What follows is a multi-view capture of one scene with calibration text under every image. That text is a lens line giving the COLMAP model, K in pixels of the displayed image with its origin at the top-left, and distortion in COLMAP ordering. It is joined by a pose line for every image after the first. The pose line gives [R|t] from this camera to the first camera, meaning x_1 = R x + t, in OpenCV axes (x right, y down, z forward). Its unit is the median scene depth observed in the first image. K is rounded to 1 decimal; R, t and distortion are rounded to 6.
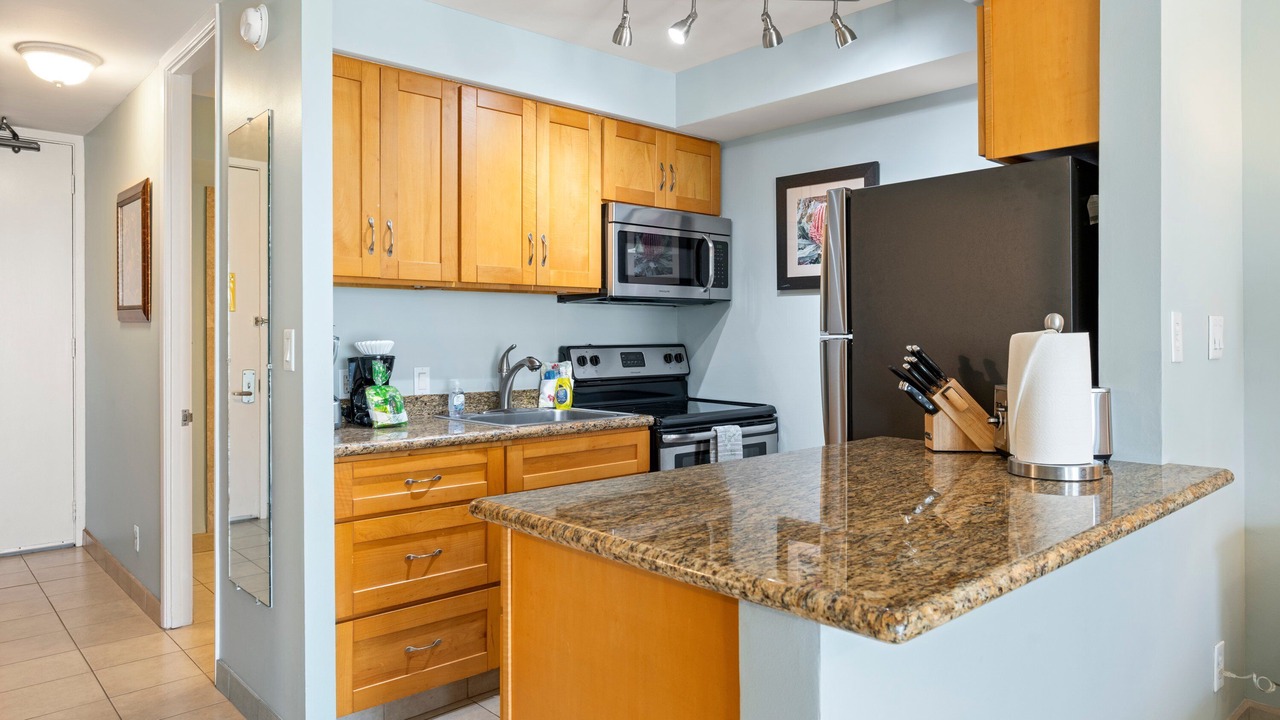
lens RADIAL K [[829.0, 0, 663.2], [0, 829.0, 349.6], [0, 0, 1]] dist [0.039375, 0.003620]
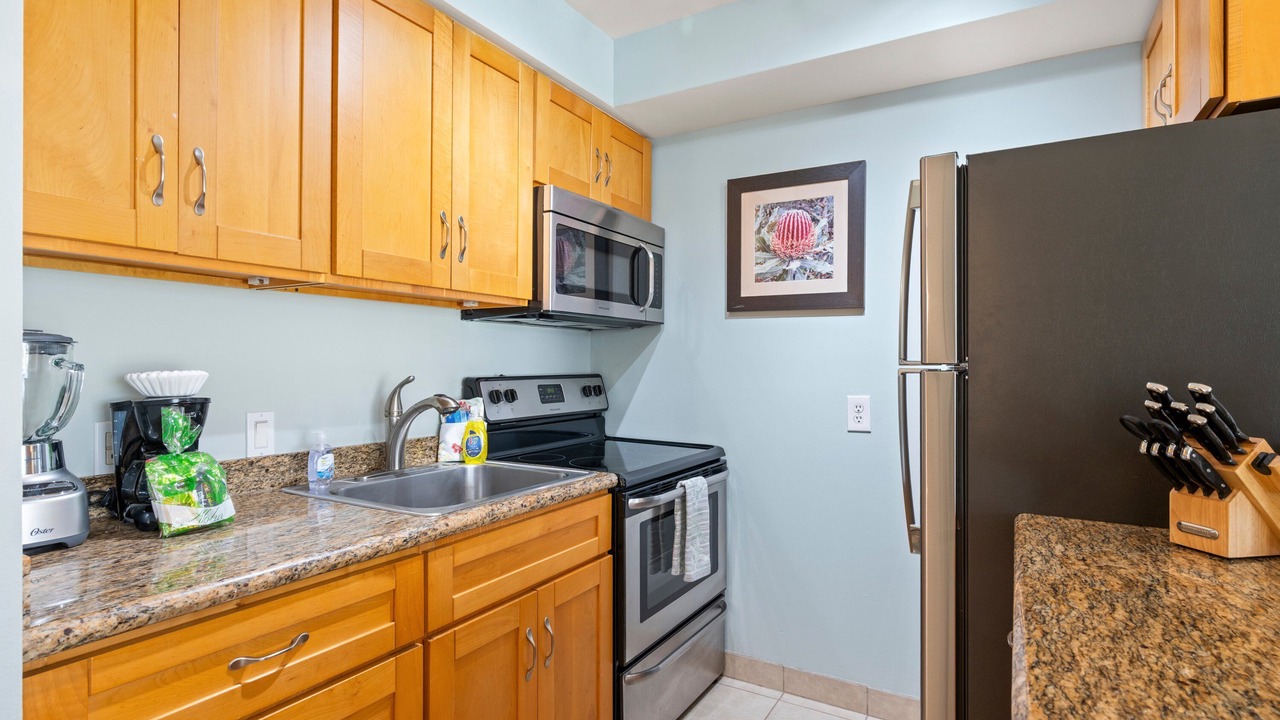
lens RADIAL K [[632.1, 0, 643.7], [0, 632.1, 370.6], [0, 0, 1]] dist [0.005878, -0.000224]
pose [[0.962042, 0.002733, 0.272888, -0.135317], [-0.000808, 0.999974, -0.007165, -0.006873], [-0.272901, 0.006672, 0.962019, 0.437222]]
